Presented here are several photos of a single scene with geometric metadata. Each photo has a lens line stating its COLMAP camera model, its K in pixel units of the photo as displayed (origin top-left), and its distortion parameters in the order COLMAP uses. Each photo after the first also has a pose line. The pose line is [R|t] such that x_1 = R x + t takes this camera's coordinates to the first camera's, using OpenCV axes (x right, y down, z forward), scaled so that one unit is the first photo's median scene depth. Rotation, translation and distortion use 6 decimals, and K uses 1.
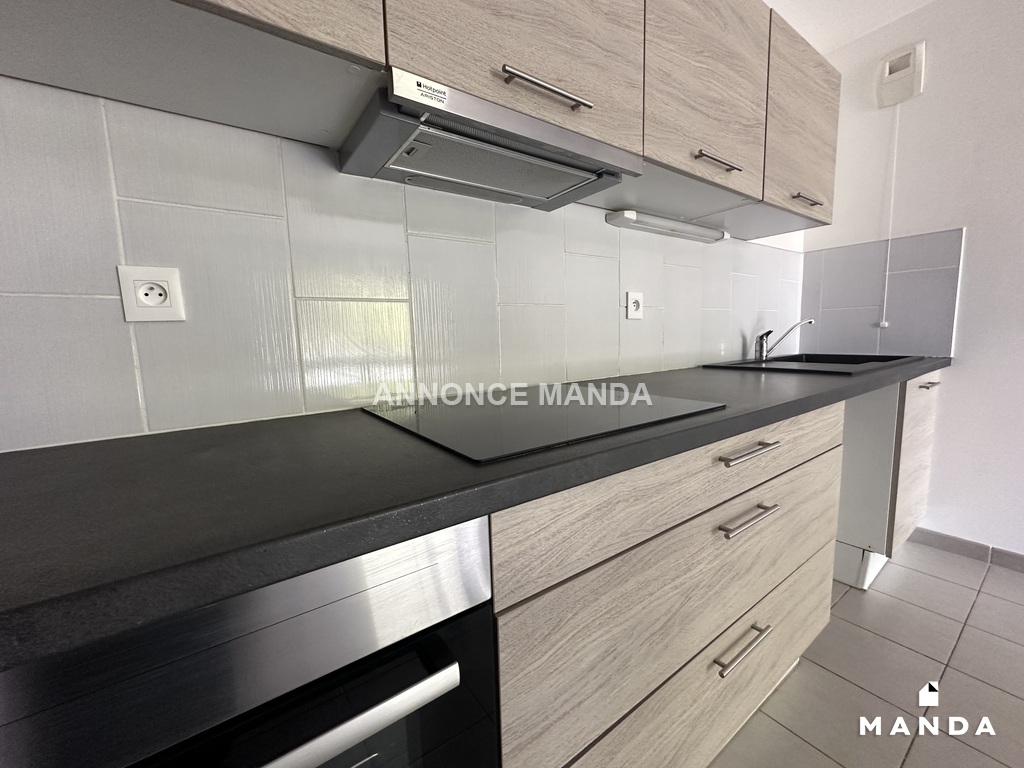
lens RADIAL K [[408.6, 0, 508.7], [0, 408.6, 382.1], [0, 0, 1]] dist [0.001412, 0.000408]
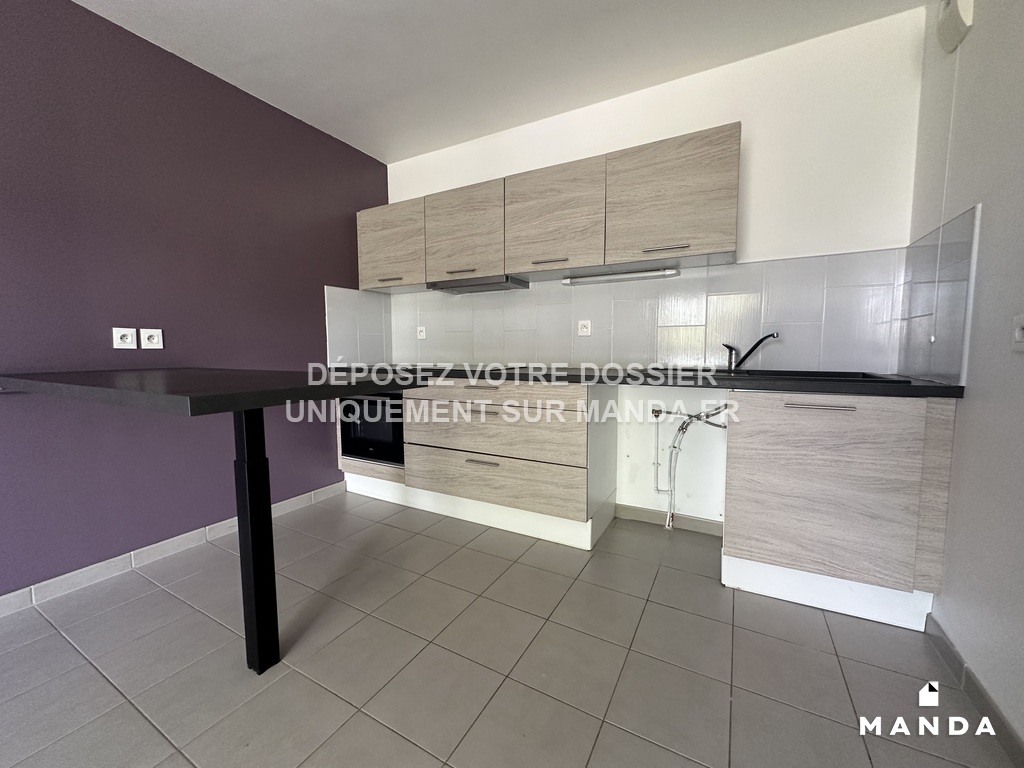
lens RADIAL K [[408.6, 0, 510.9], [0, 408.6, 381.1], [0, 0, 1]] dist [0.001412, 0.000408]
pose [[0.431460, 0.102158, -0.896329, 3.139963], [-0.108263, 0.992250, 0.060977, -0.062512], [0.895612, 0.070730, 0.439176, -0.040237]]
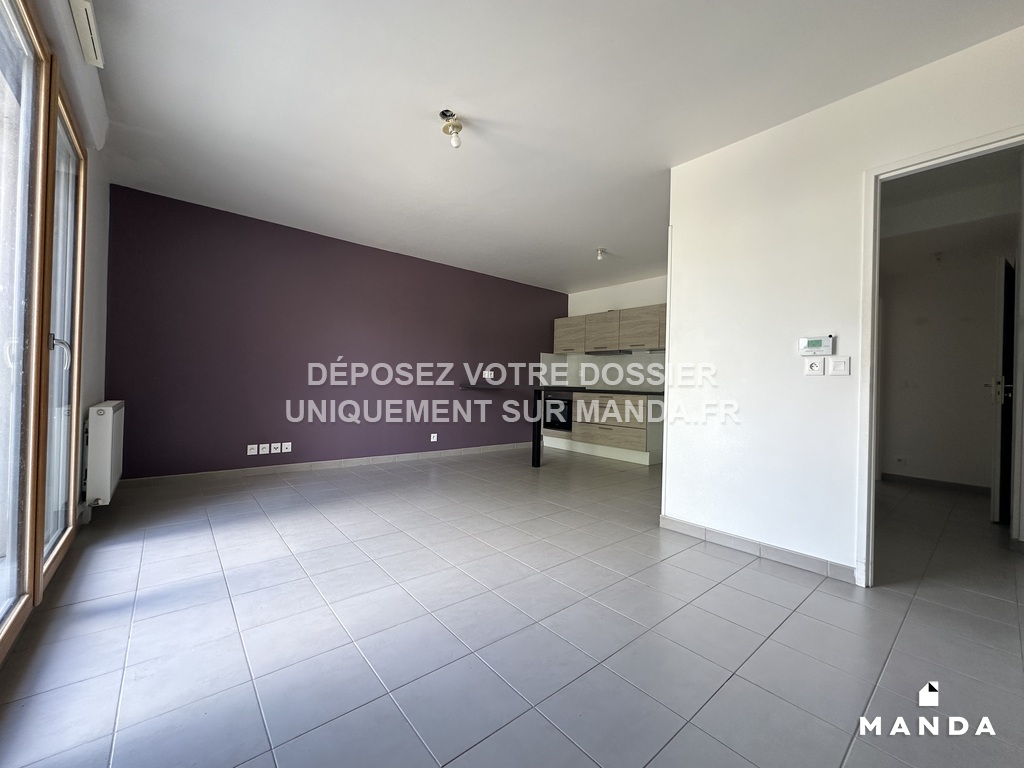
lens RADIAL K [[408.6, 0, 505.3], [0, 408.6, 385.0], [0, 0, 1]] dist [0.001412, 0.000408]
pose [[0.068963, 0.032657, -0.997085, 7.175742], [-0.135758, 0.990474, 0.023051, 0.044905], [0.988339, 0.133773, 0.072739, -1.157846]]
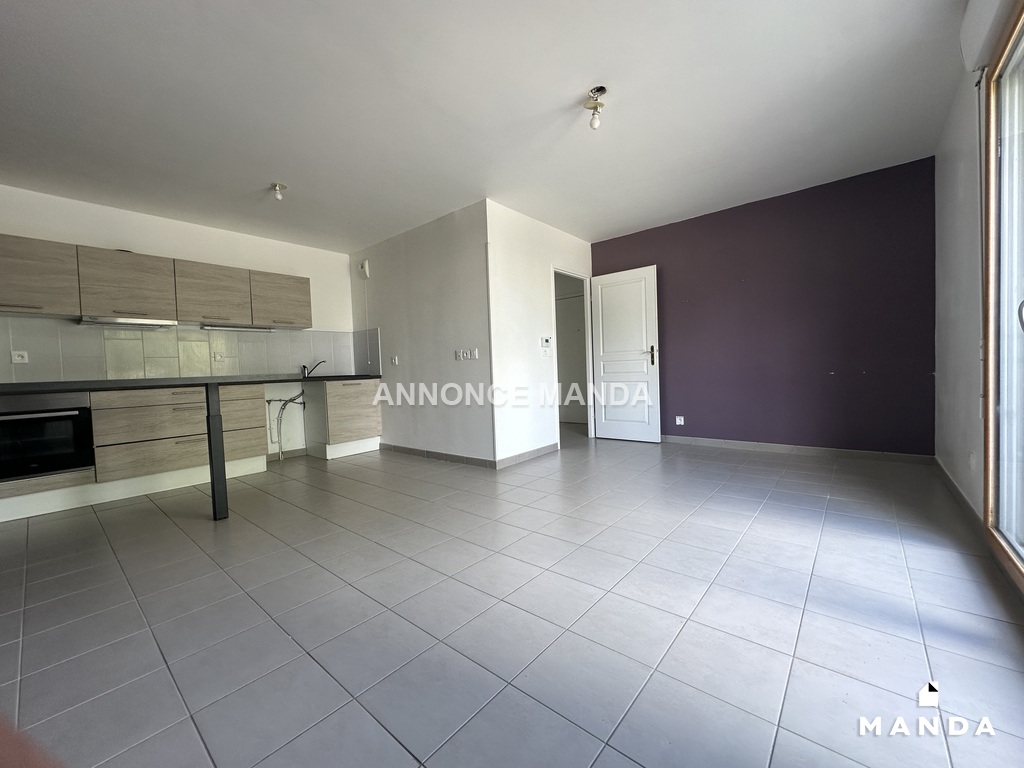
lens RADIAL K [[408.6, 0, 516.0], [0, 408.6, 384.6], [0, 0, 1]] dist [0.001412, 0.000408]
pose [[0.967861, -0.013901, 0.251101, 2.867220], [0.033734, 0.996624, -0.074854, 0.530597], [-0.249213, 0.080919, 0.965062, -4.094395]]
